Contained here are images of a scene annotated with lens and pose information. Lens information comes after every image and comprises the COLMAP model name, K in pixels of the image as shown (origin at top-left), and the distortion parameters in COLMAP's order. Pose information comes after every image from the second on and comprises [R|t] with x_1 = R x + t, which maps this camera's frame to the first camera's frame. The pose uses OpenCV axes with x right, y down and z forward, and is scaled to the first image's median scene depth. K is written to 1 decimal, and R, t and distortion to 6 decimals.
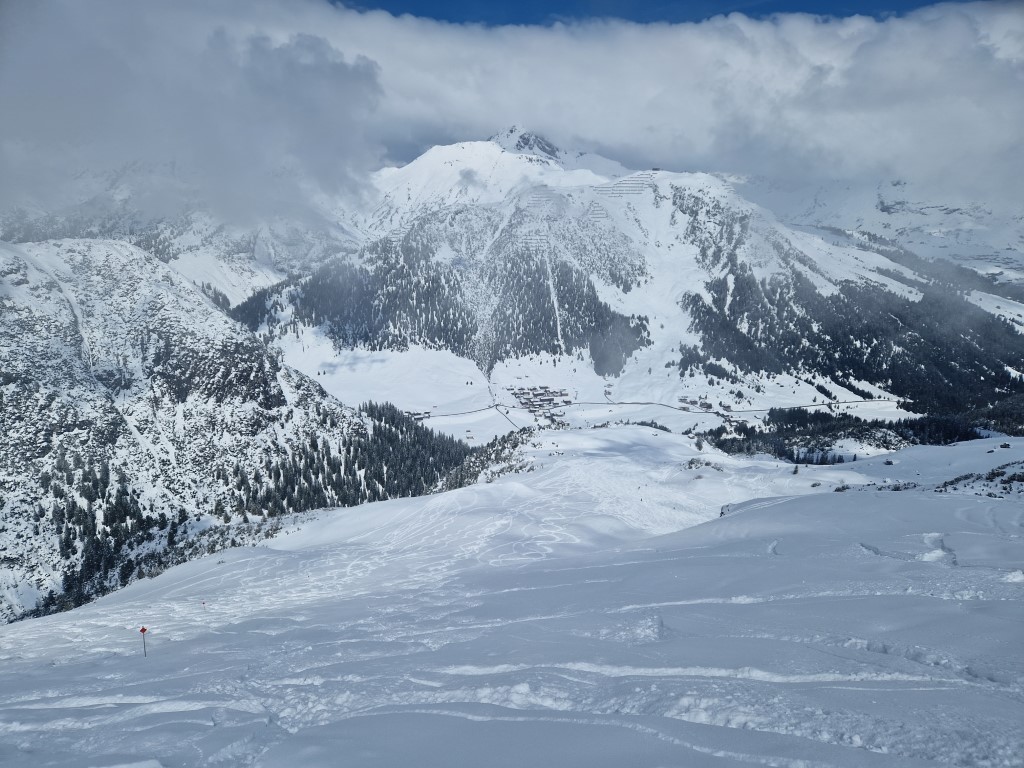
lens RADIAL K [[654.8, 0, 512.0], [0, 654.8, 384.0], [0, 0, 1]] dist [0.077746, -0.053119]
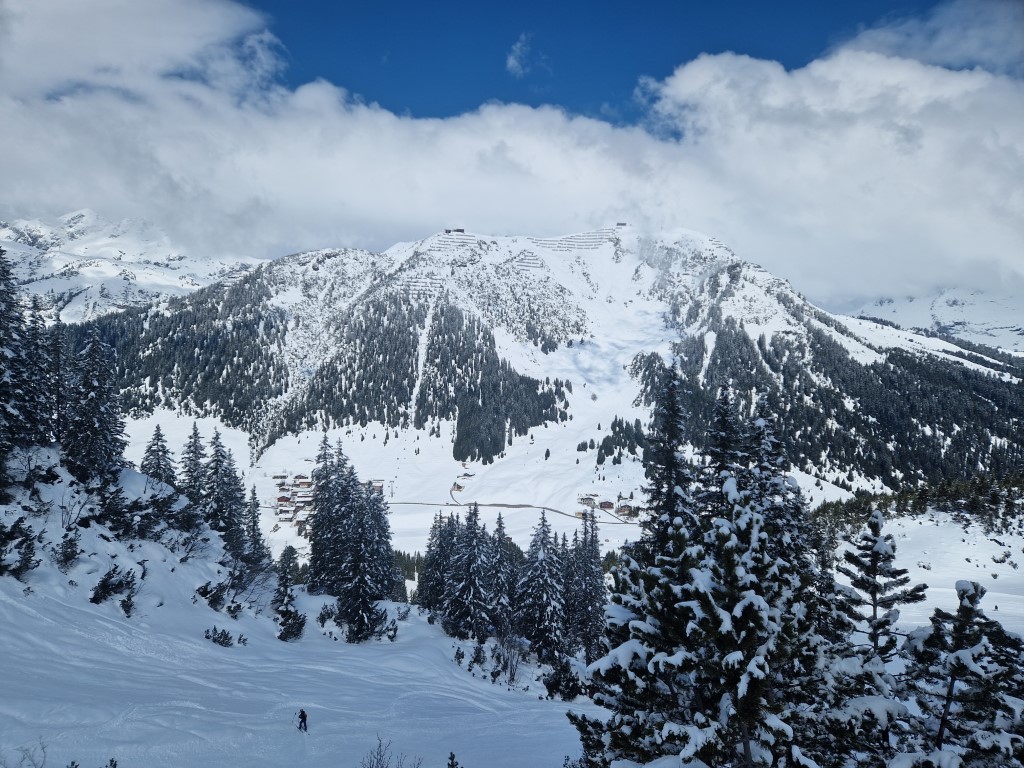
lens RADIAL K [[654.8, 0, 512.0], [0, 654.8, 384.0], [0, 0, 1]] dist [0.077746, -0.053119]
pose [[0.997070, 0.011711, -0.075587, 0.188793], [-0.029334, 0.971196, -0.236471, 0.047010], [0.070641, 0.237996, 0.968694, 0.372906]]
